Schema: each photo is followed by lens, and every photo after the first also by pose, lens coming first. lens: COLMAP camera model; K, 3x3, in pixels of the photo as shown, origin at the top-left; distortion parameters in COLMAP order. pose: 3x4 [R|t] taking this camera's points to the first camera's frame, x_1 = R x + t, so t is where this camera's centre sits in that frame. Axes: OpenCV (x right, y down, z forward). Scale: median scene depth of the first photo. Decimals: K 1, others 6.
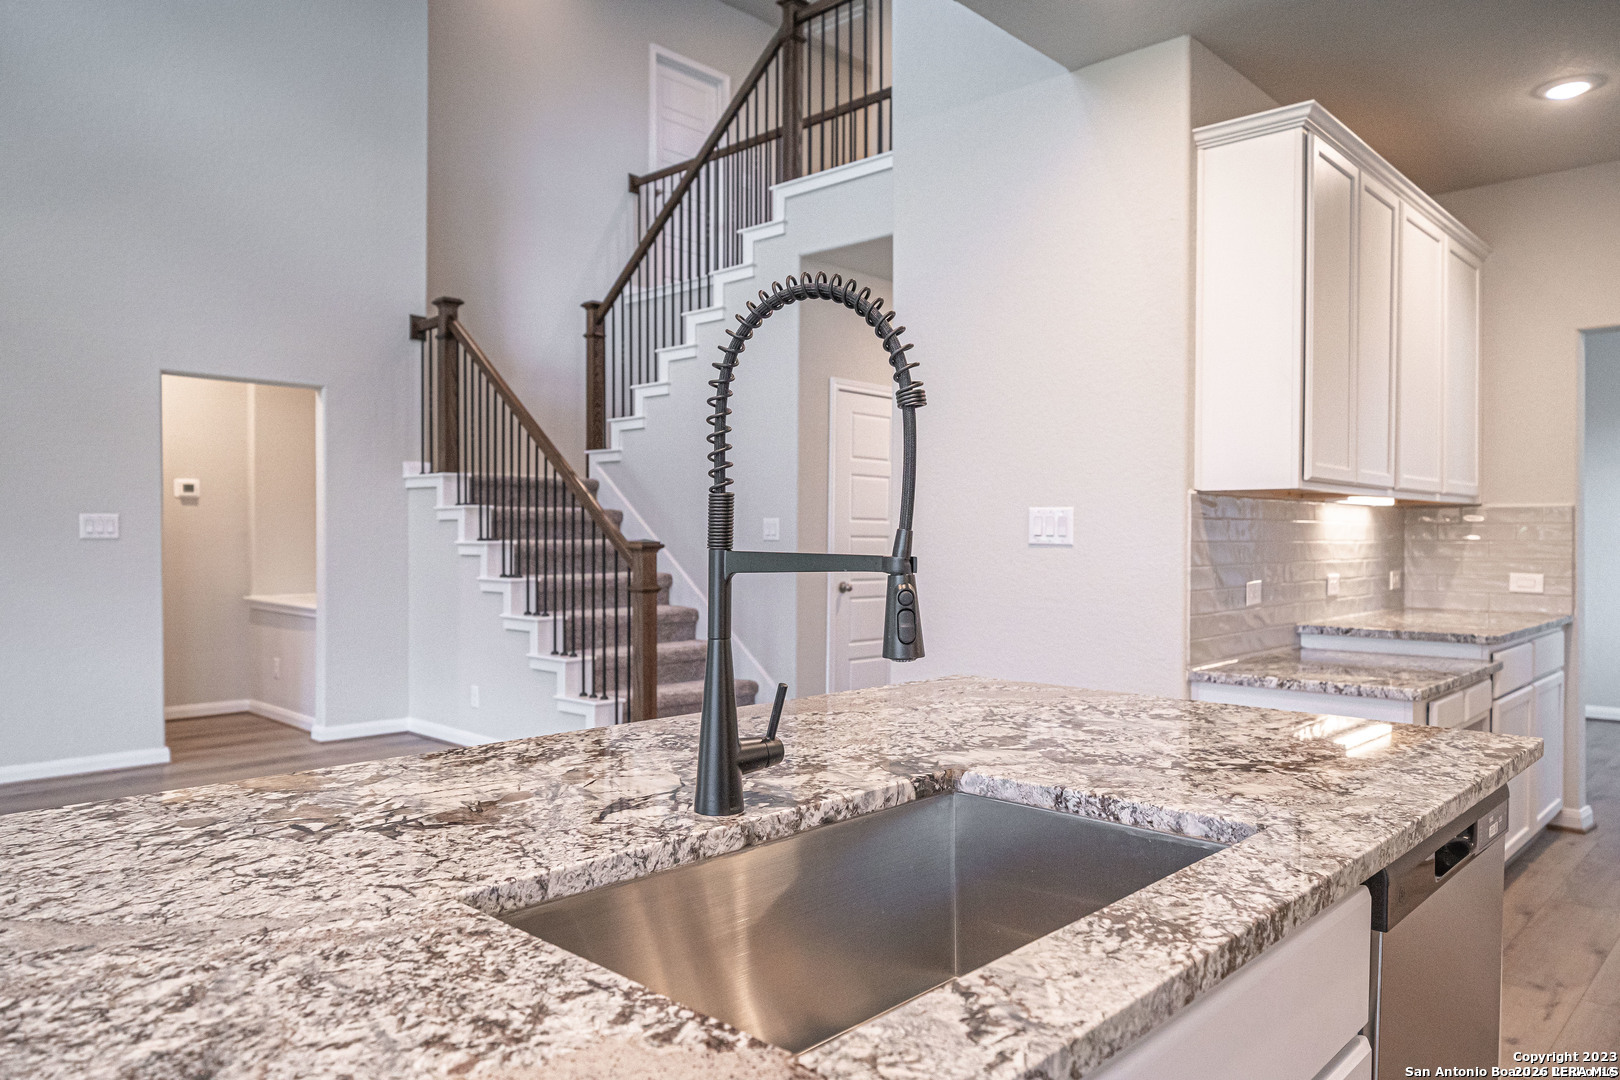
lens RADIAL K [[1090.7, 0, 815.0], [0, 1090.7, 550.0], [0, 0, 1]] dist [0.003682, 0.001702]
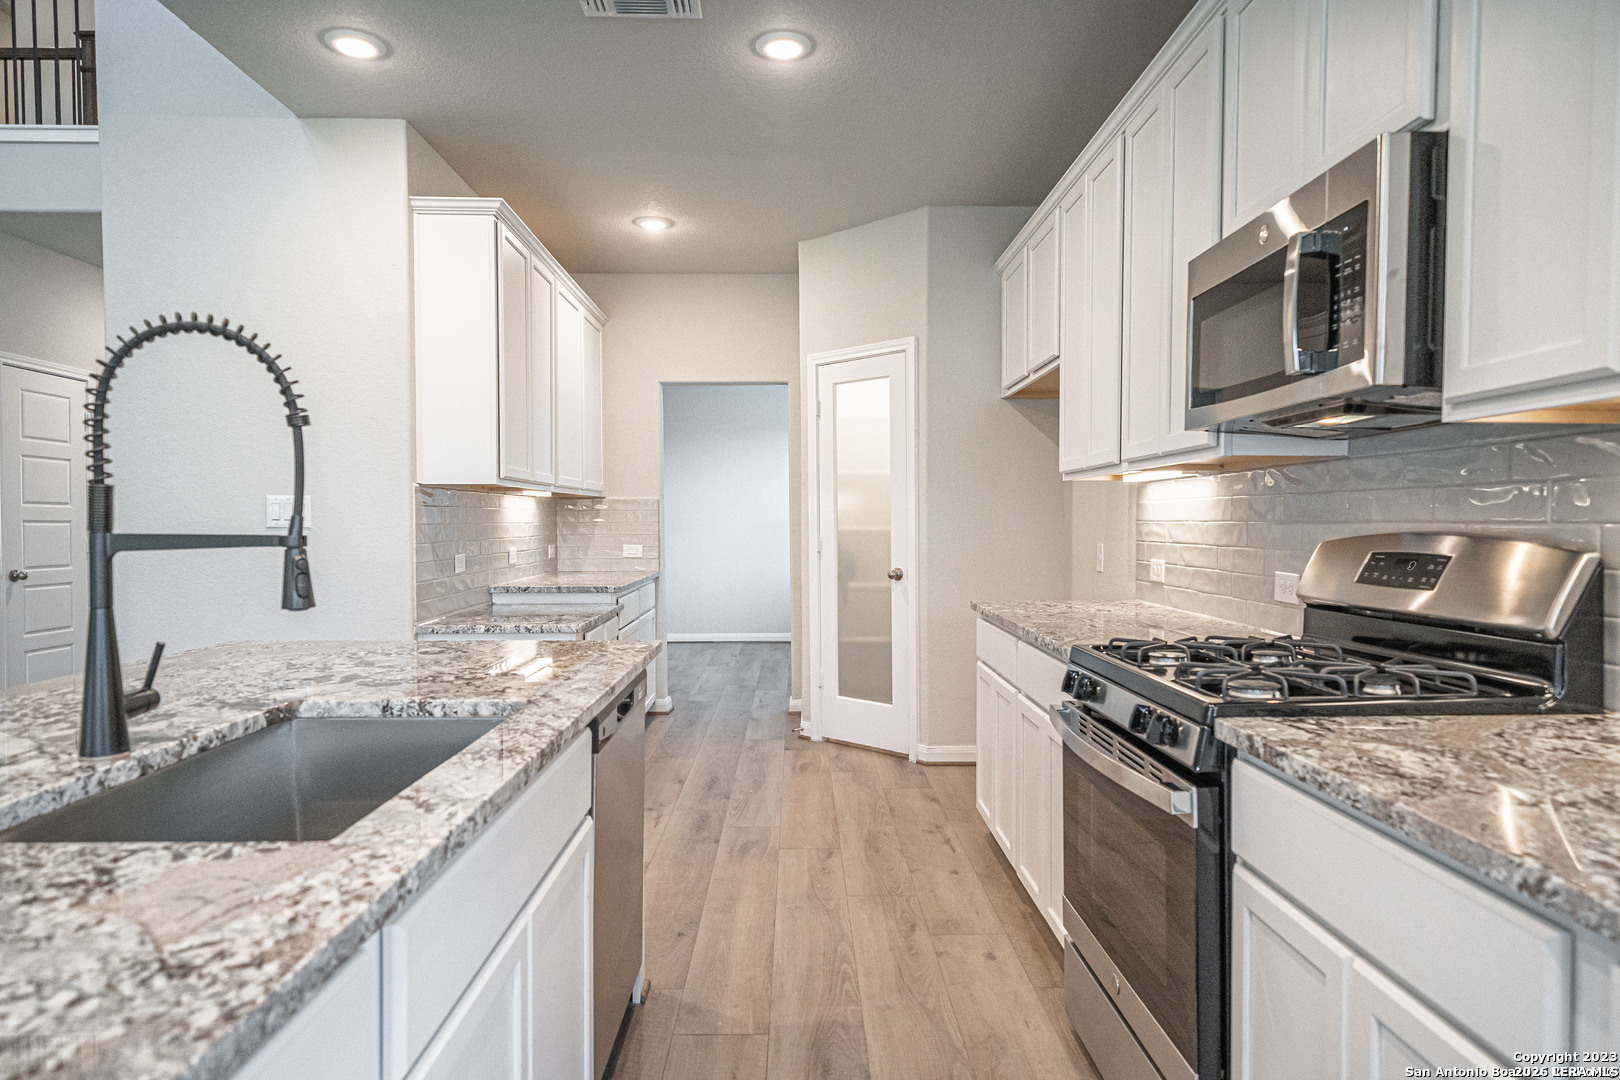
lens RADIAL K [[937.2, 0, 811.0], [0, 937.2, 540.7], [0, 0, 1]] dist [-0.001185, -0.000445]
pose [[0.711728, -0.019019, 0.702197, -0.227427], [0.012167, 0.999817, 0.014748, 0.002554], [-0.702349, -0.001953, 0.711830, -0.235727]]
